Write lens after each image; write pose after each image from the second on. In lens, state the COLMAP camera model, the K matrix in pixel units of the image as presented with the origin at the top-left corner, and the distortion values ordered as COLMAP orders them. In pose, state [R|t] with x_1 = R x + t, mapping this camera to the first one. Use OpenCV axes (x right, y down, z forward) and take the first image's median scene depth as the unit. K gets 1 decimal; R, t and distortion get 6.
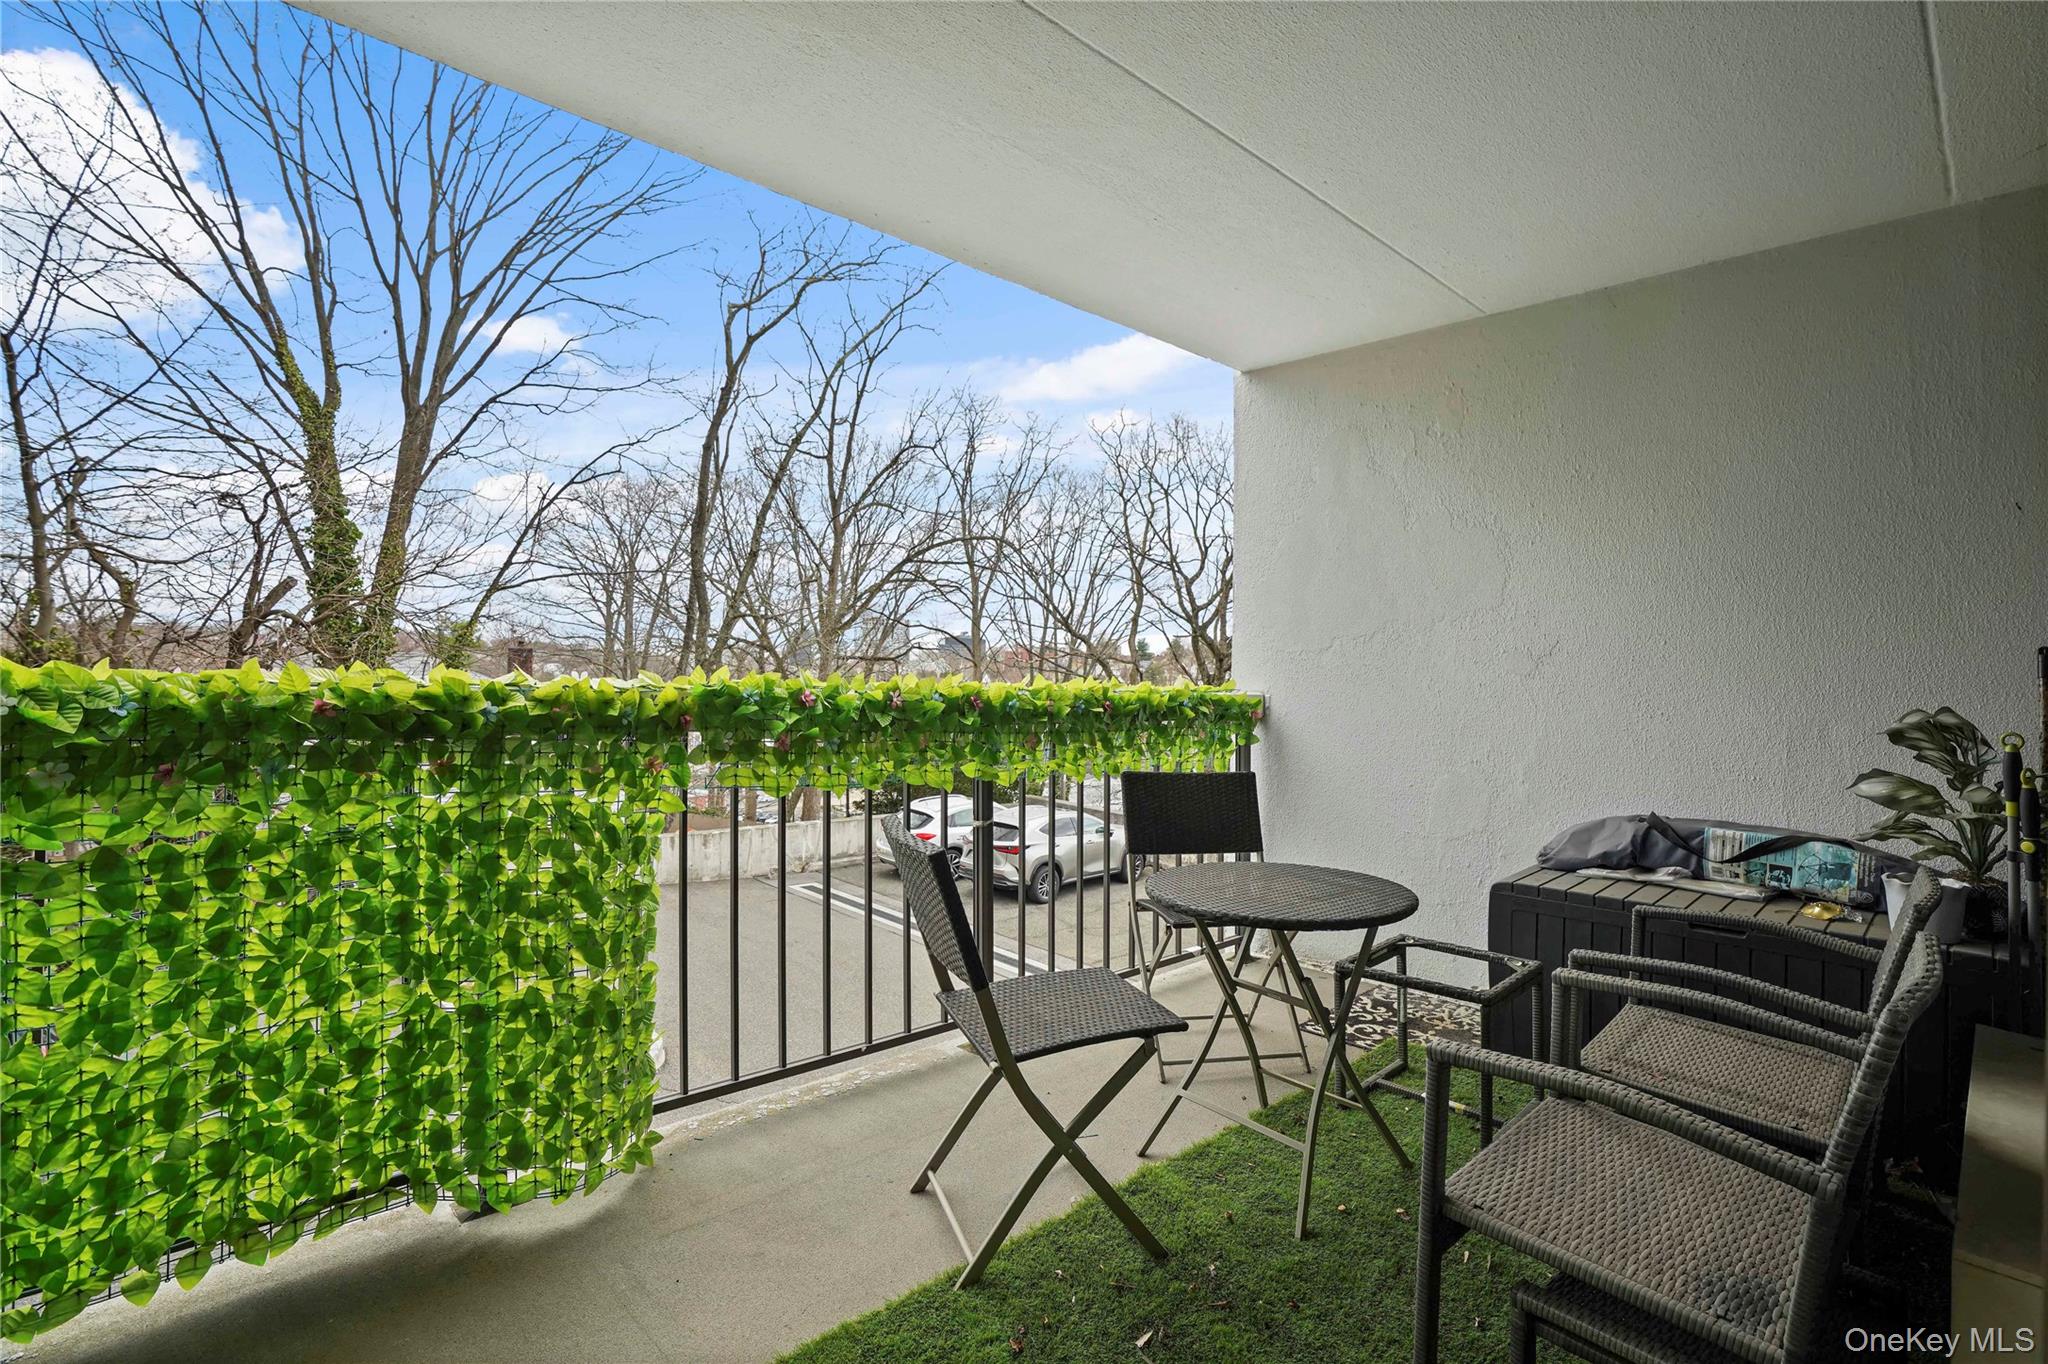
lens RADIAL K [[998.6, 0, 1024.0], [0, 998.6, 682.0], [0, 0, 1]] dist [-0.117958, 0.038251]
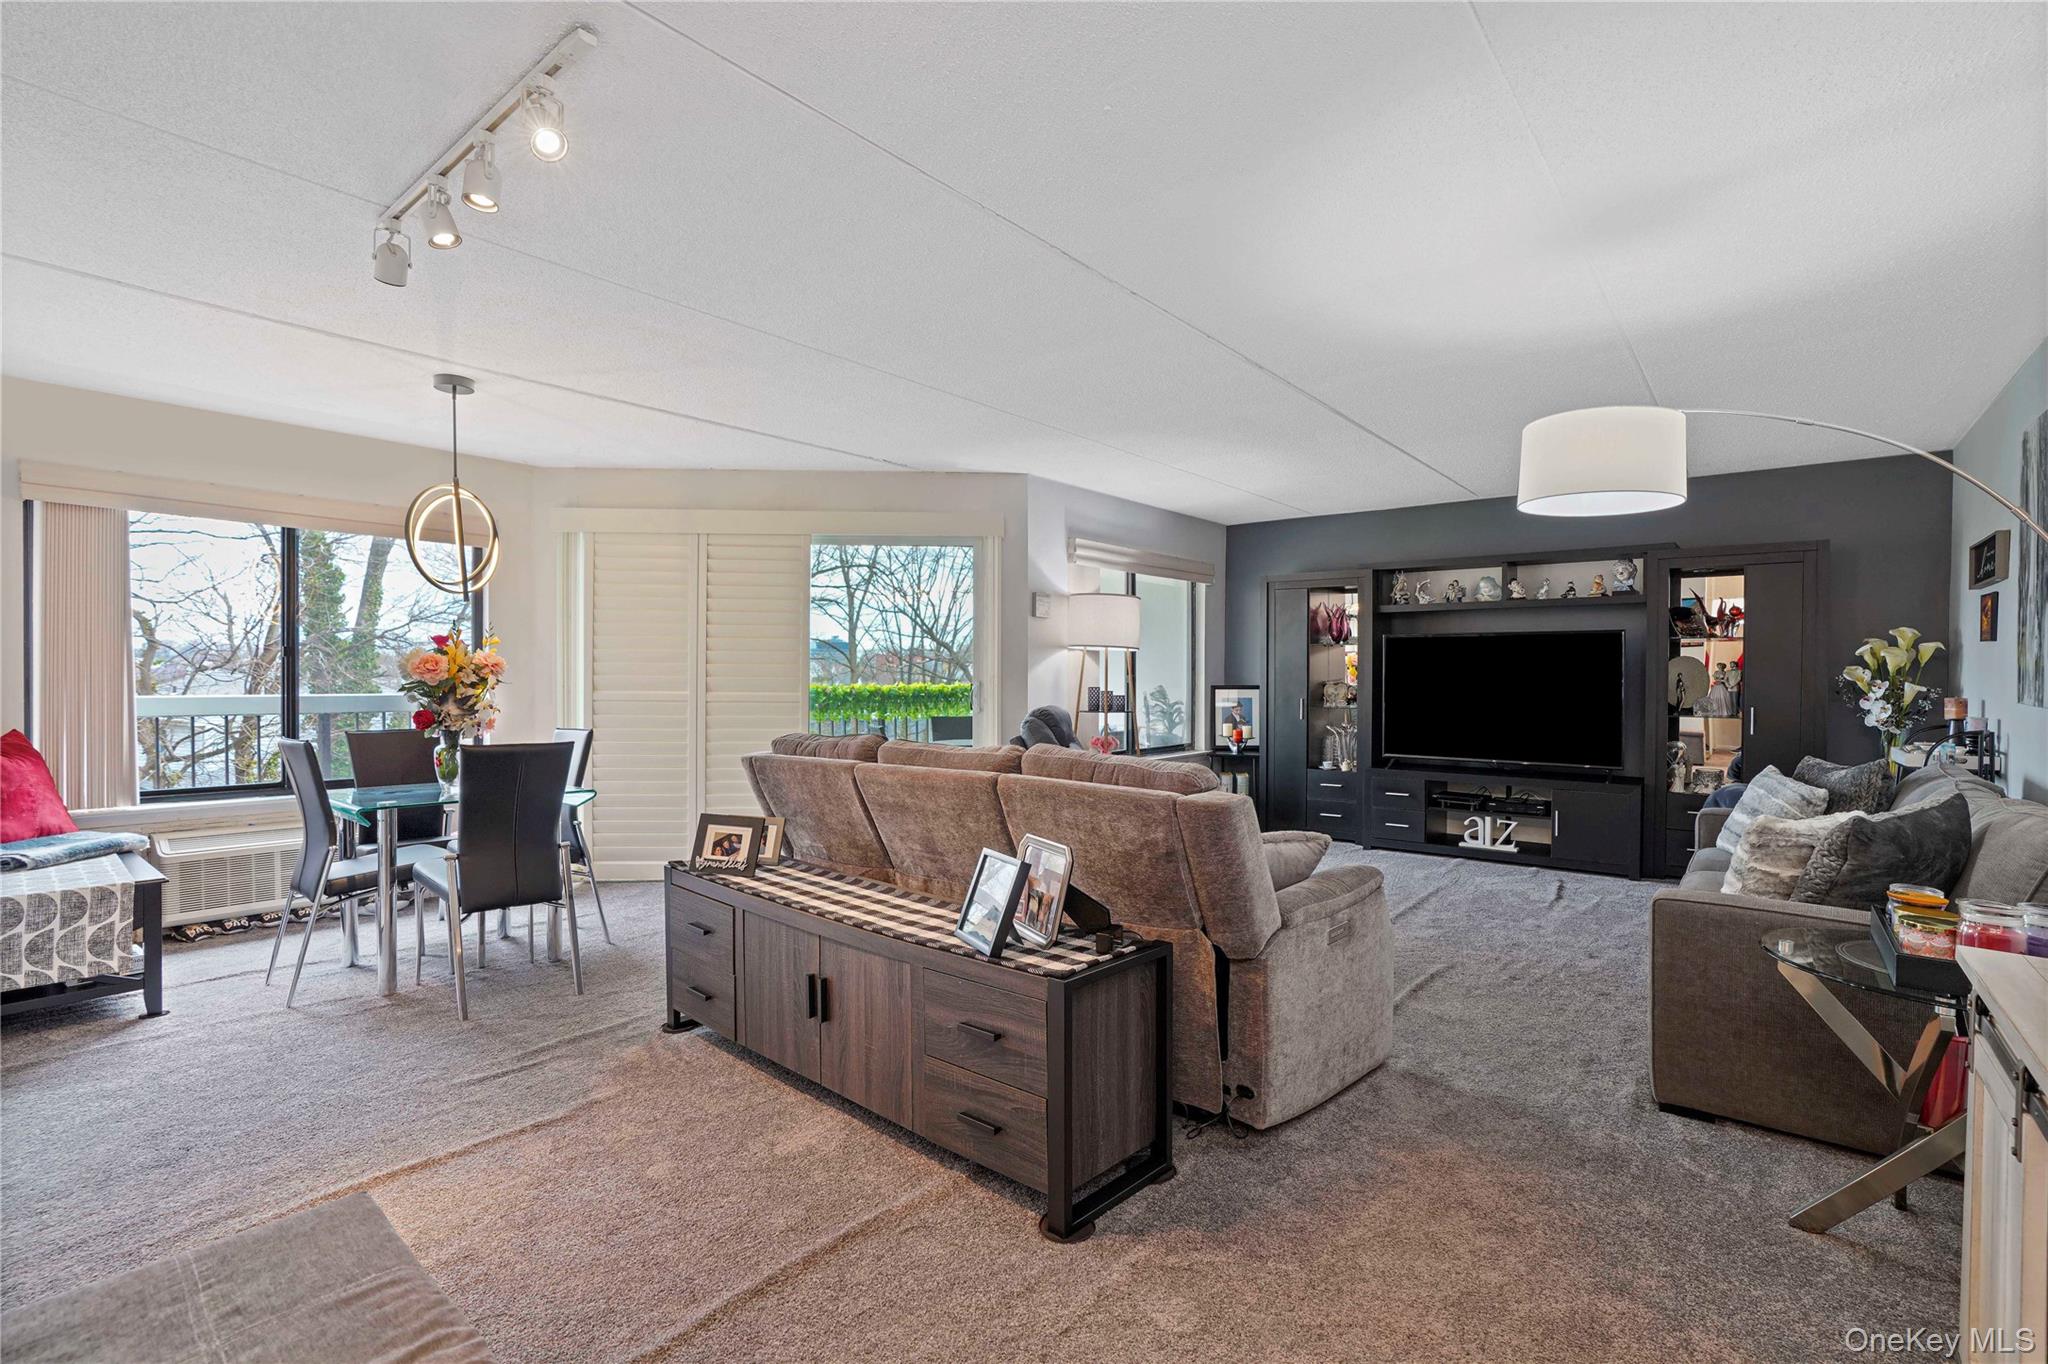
lens RADIAL K [[963.1, 0, 1024.0], [0, 963.1, 682.0], [0, 0, 1]] dist [-0.048486, 0.032637]
pose [[0.990952, -0.025537, 0.131768, -0.000378], [0.025627, 0.999671, 0.001018, -0.001558], [-0.131750, 0.002368, 0.991280, -2.015361]]
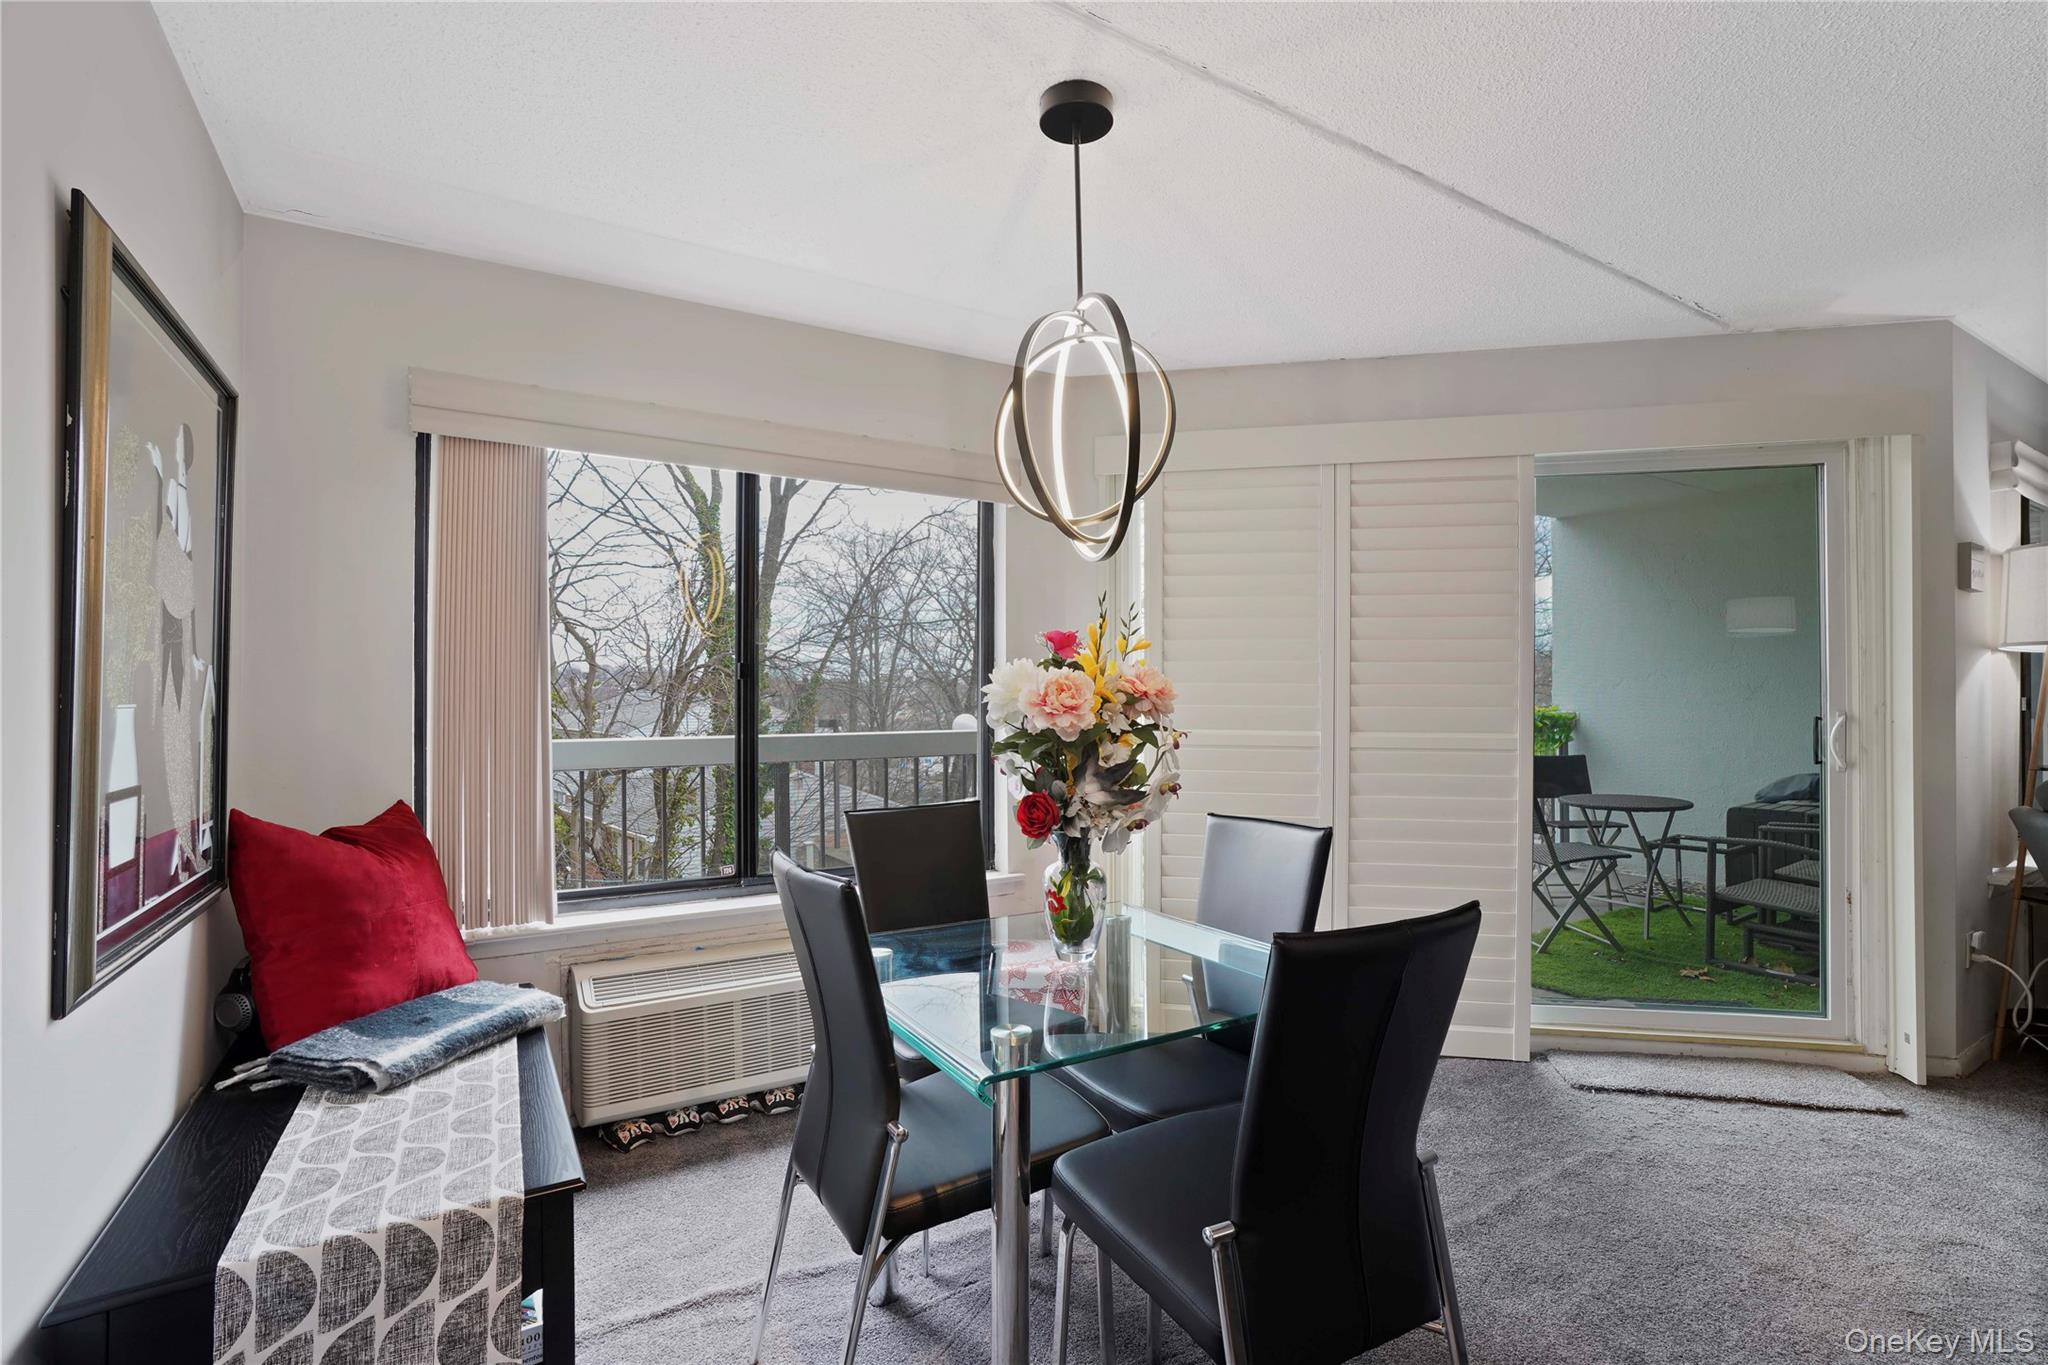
lens RADIAL K [[963.1, 0, 1024.0], [0, 963.1, 682.5], [0, 0, 1]] dist [-0.048486, 0.032637]
pose [[0.981497, -0.031385, -0.188889, -0.573441], [0.027548, 0.999358, -0.022908, -0.041182], [0.189486, 0.017280, 0.981731, -1.161619]]
